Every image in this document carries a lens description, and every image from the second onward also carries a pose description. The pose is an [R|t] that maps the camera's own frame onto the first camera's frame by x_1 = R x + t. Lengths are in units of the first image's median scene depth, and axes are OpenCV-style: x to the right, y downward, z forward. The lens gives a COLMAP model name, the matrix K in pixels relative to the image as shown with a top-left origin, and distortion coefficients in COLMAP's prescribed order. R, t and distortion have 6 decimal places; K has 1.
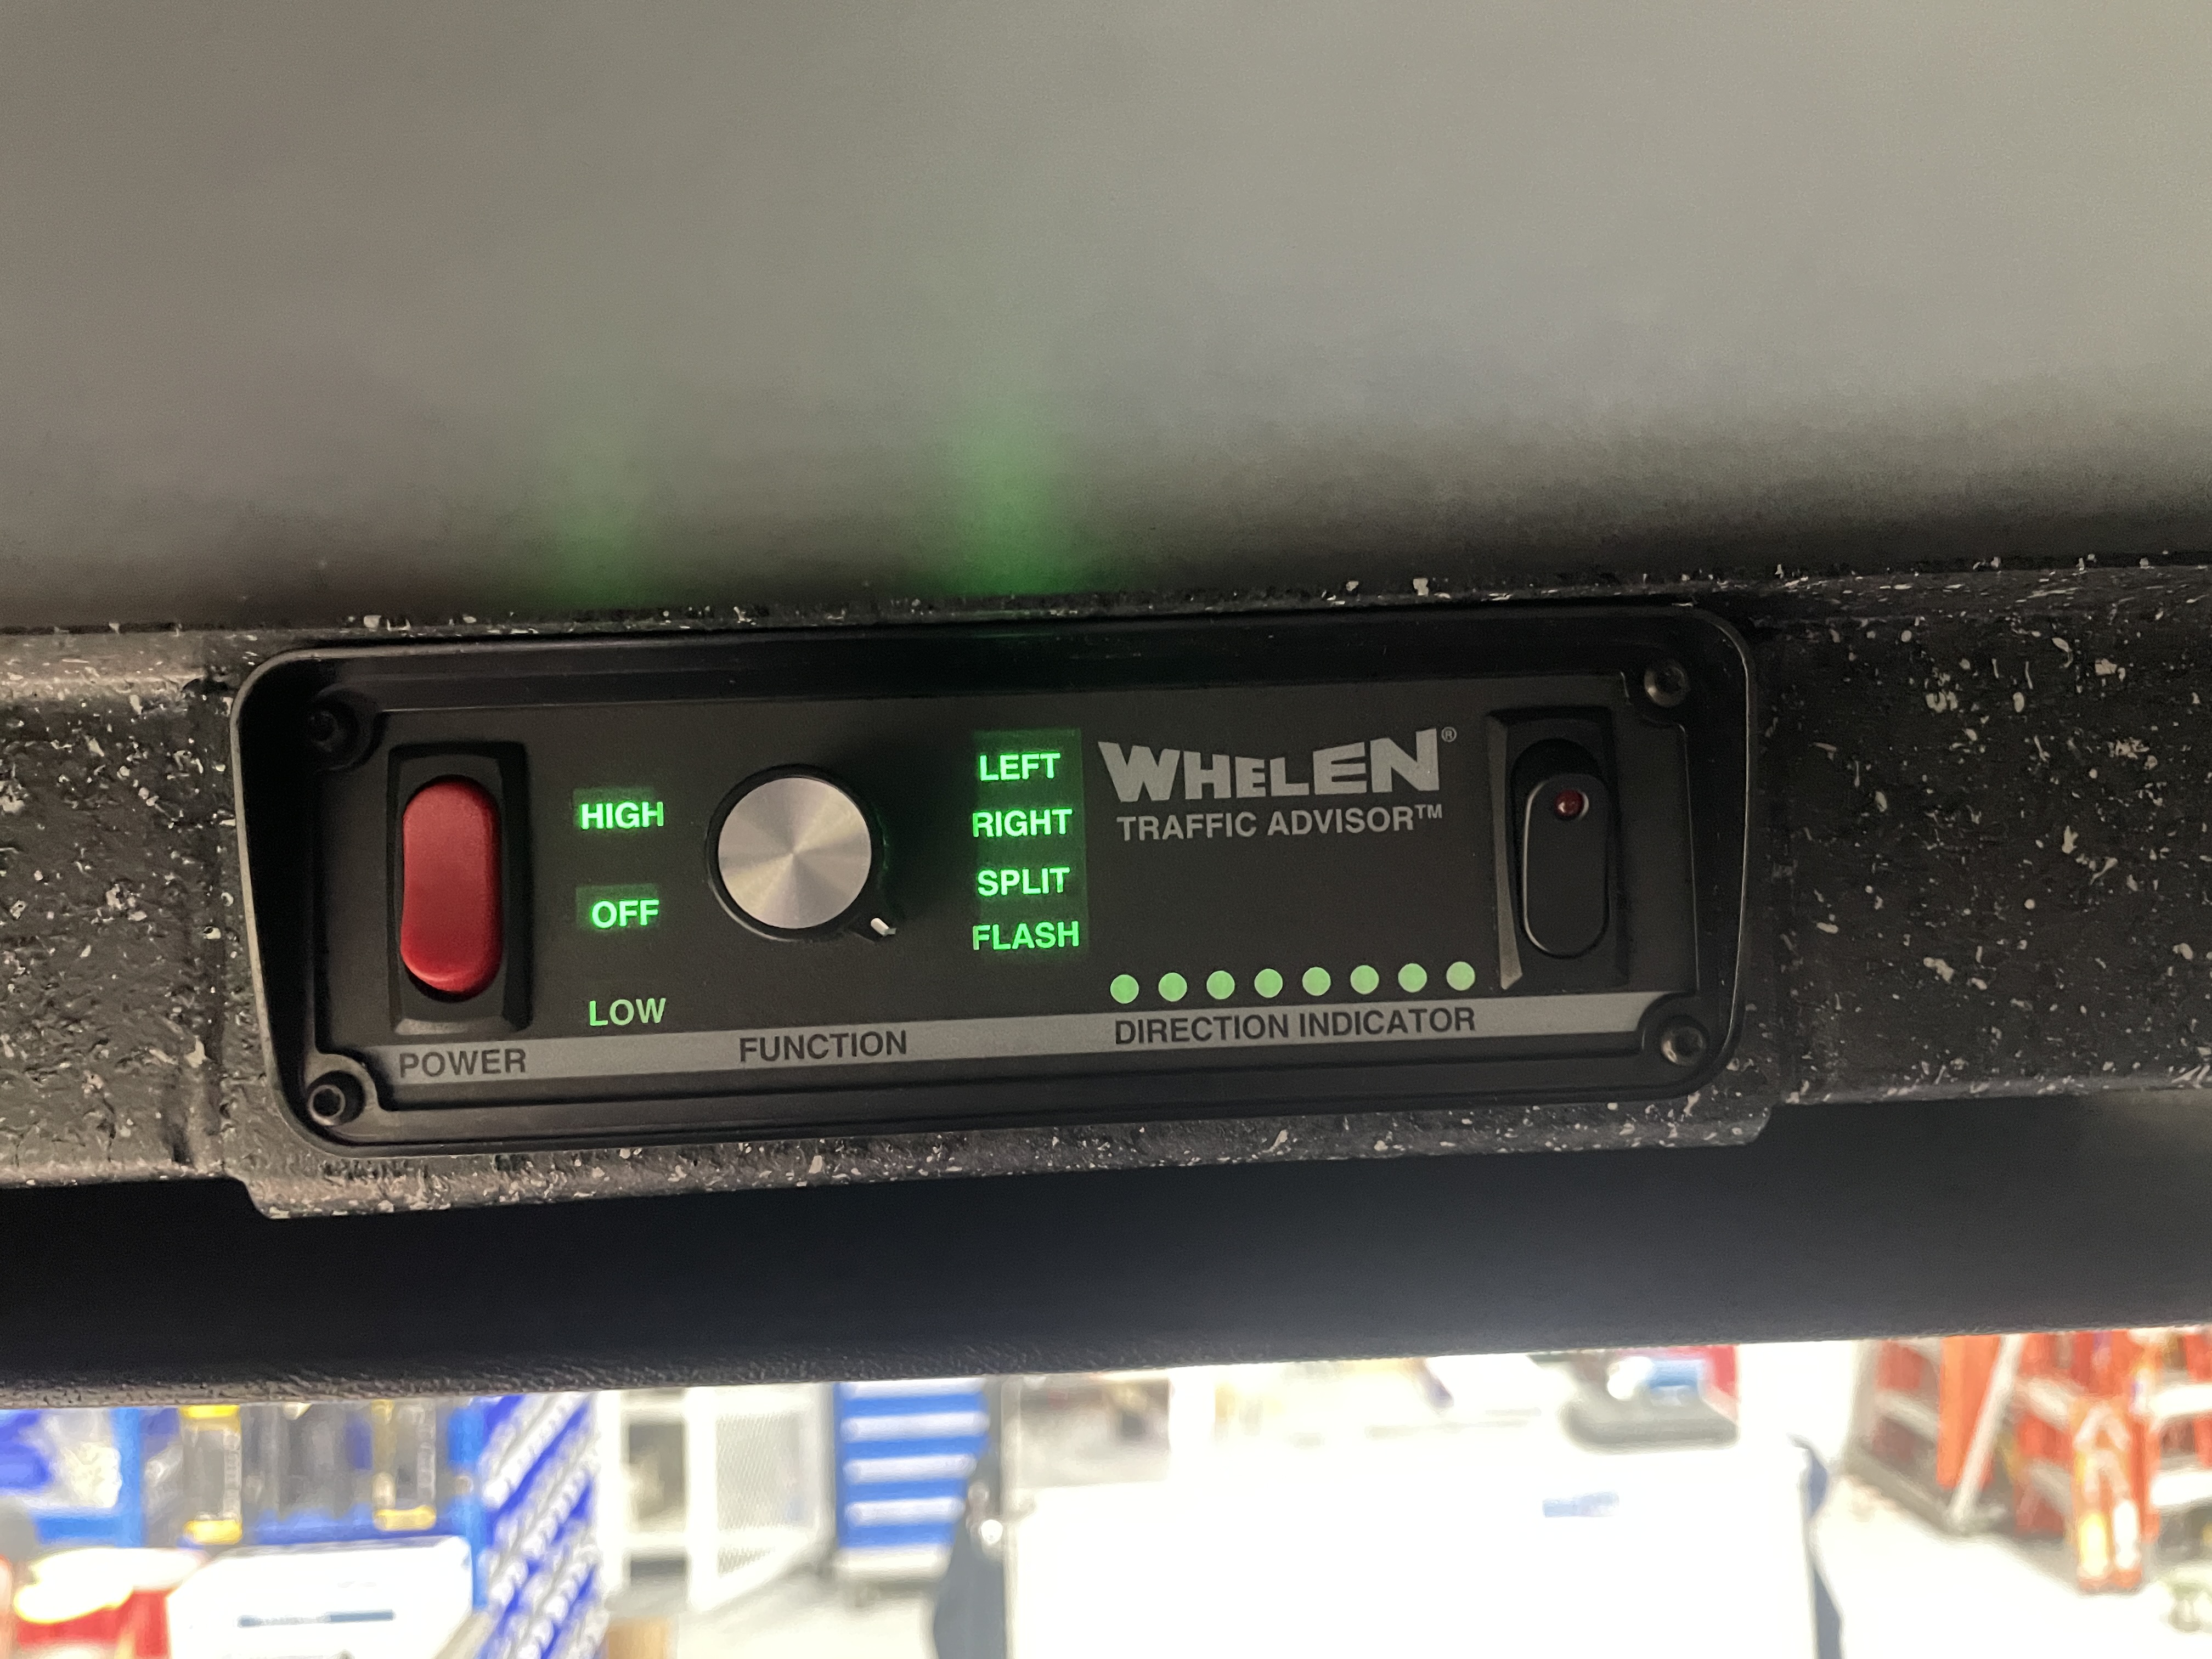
lens RADIAL K [[1633.3, 0, 1105.8], [0, 1633.3, 815.6], [0, 0, 1]] dist [0.094537, -0.121973]
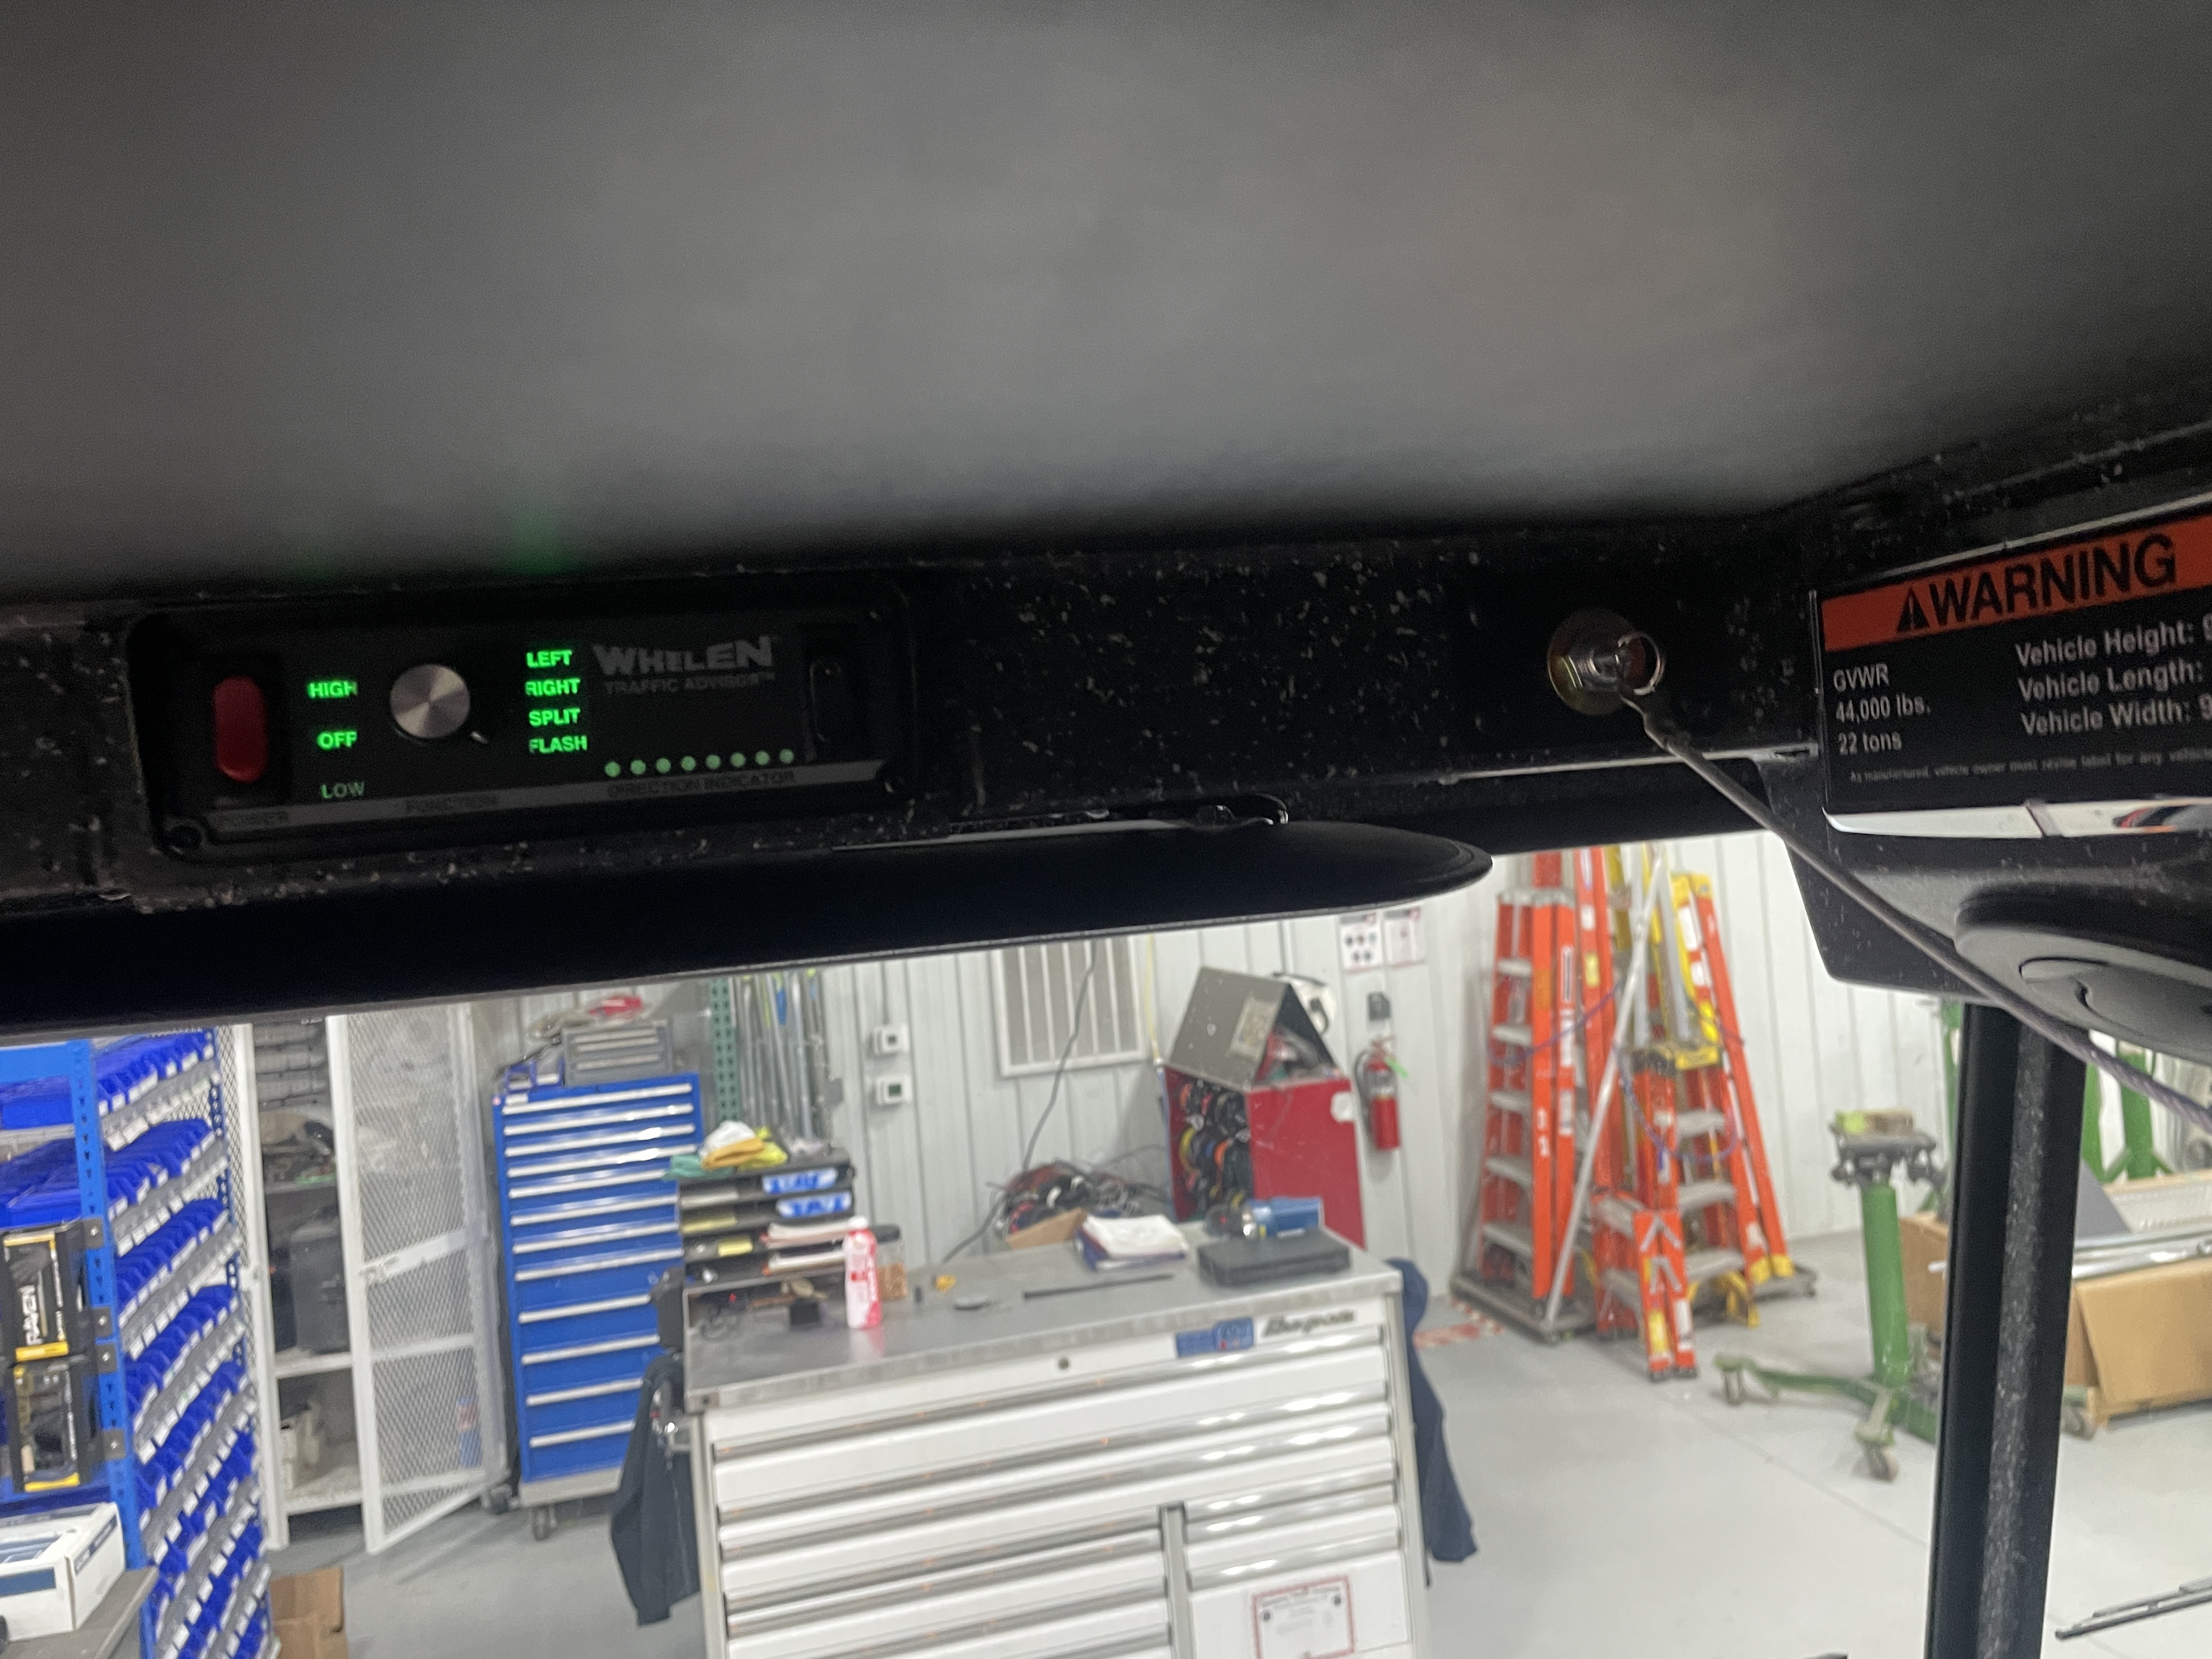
lens RADIAL K [[1633.3, 0, 1105.8], [0, 1633.3, 815.6], [0, 0, 1]] dist [0.094537, -0.121973]
pose [[0.978919, -0.047450, 0.198663, 0.195540], [0.037755, 0.997917, 0.052307, 0.078855], [-0.200731, -0.043704, 0.978671, -1.067329]]
